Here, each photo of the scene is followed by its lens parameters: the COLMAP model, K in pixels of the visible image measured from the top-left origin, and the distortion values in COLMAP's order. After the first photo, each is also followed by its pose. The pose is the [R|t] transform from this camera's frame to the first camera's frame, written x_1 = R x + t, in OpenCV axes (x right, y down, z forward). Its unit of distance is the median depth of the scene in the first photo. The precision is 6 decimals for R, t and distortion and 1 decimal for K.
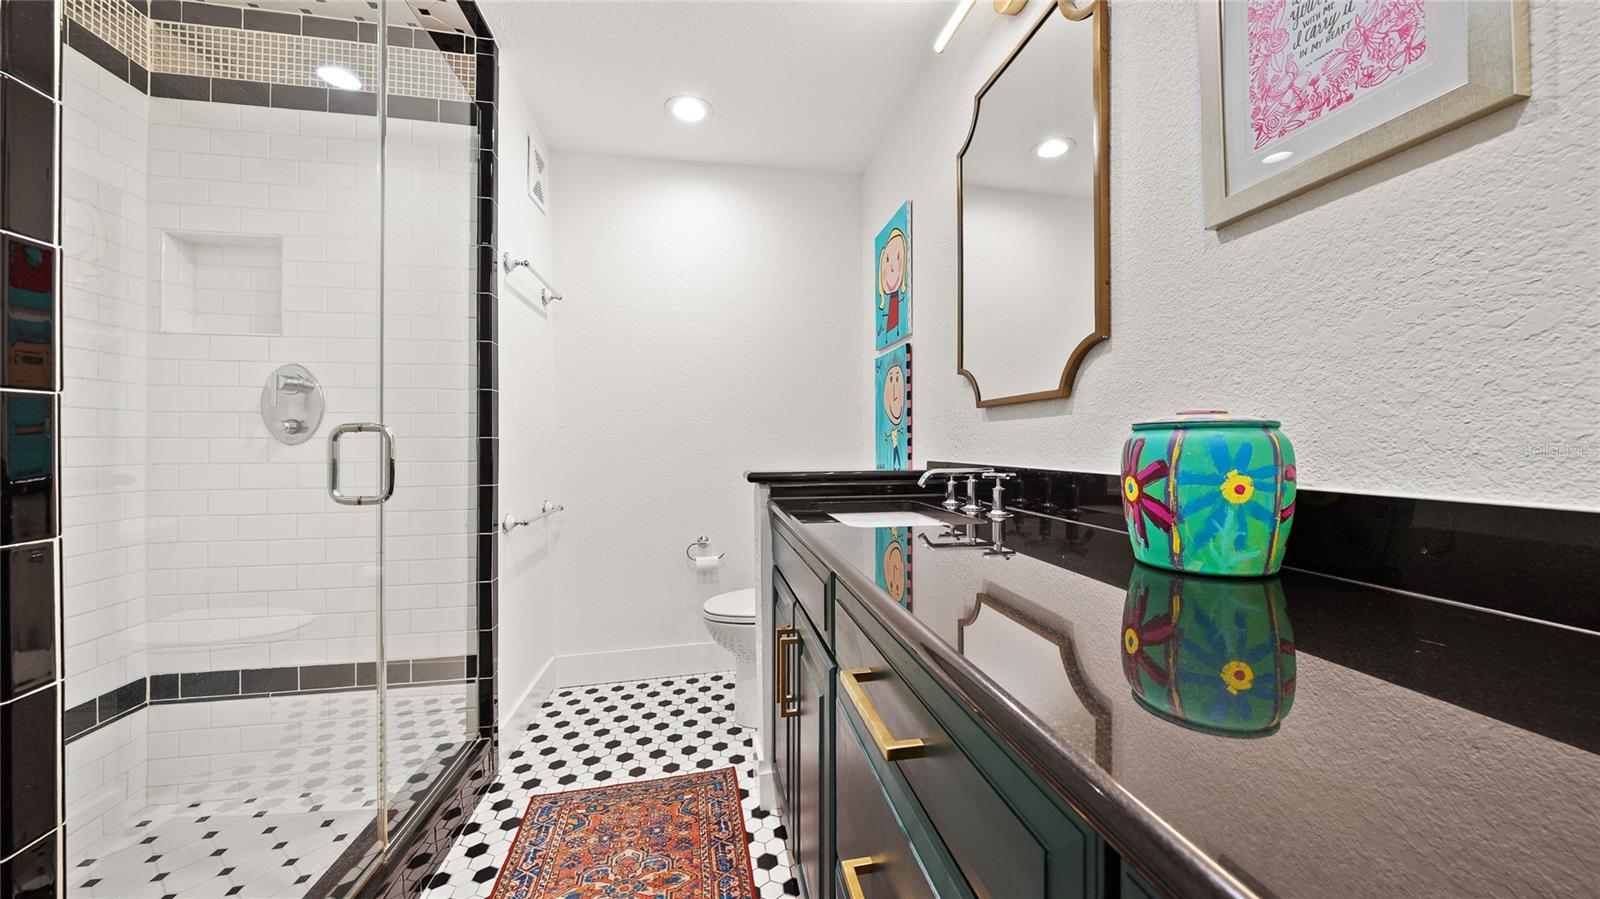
lens RADIAL K [[551.9, 0, 799.3], [0, 551.9, 442.0], [0, 0, 1]] dist [-0.007049, -0.000113]
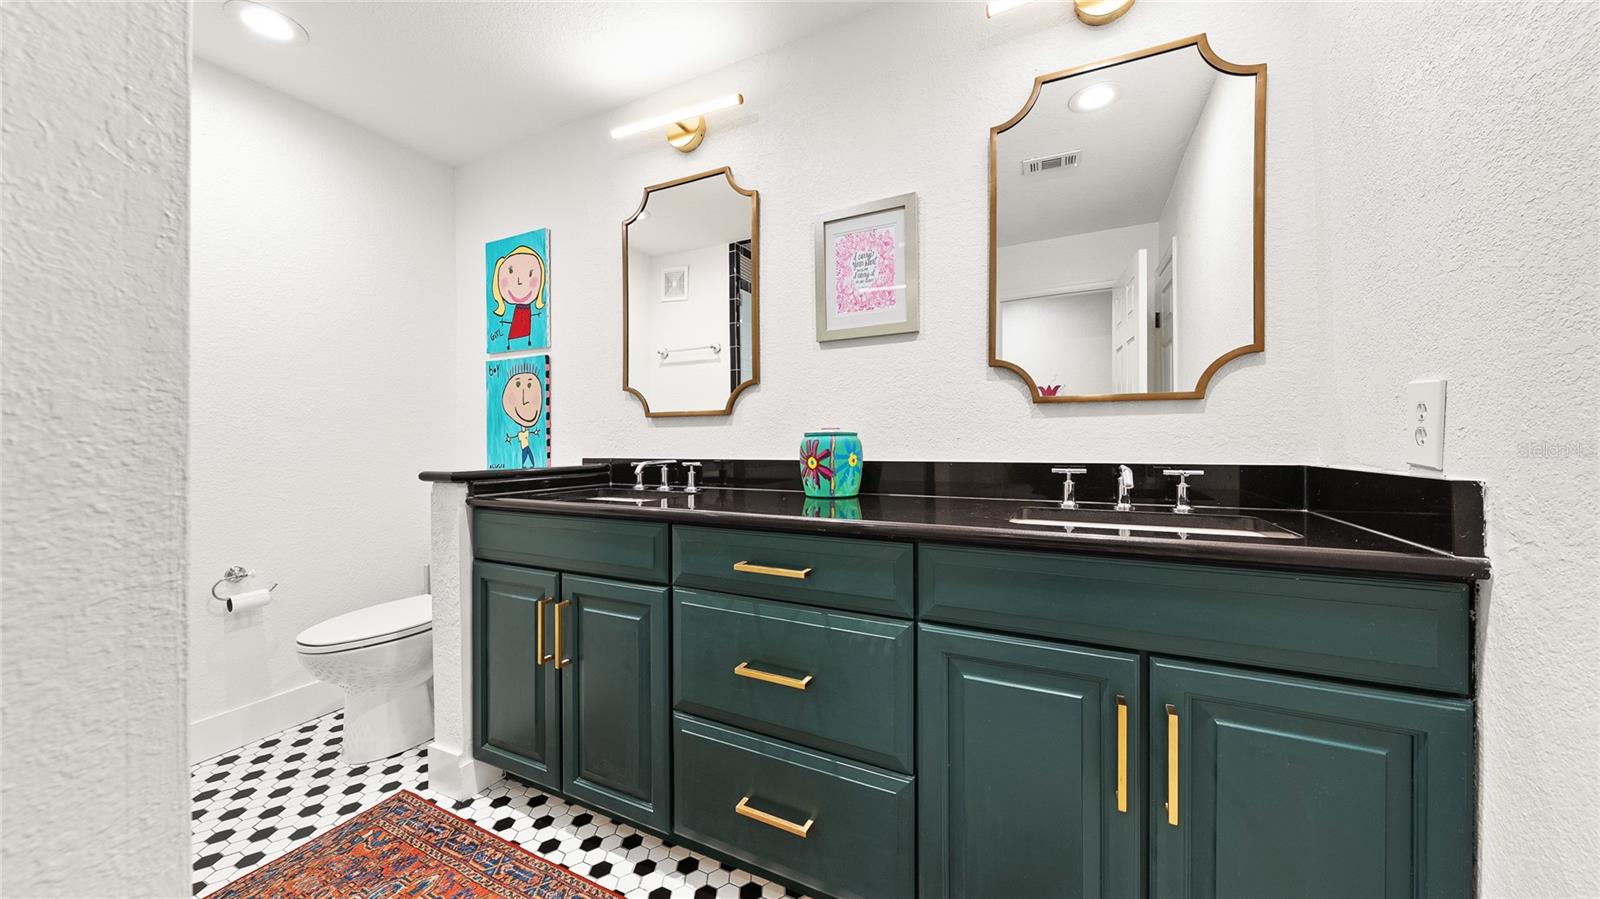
lens RADIAL K [[547.1, 0, 800.0], [0, 547.1, 449.5], [0, 0, 1]] dist [-0.000667, -0.000055]
pose [[0.589357, -0.002819, 0.807868, -0.553661], [-0.001754, 0.999987, 0.004769, 0.010593], [-0.807871, -0.004228, 0.589345, -0.107207]]
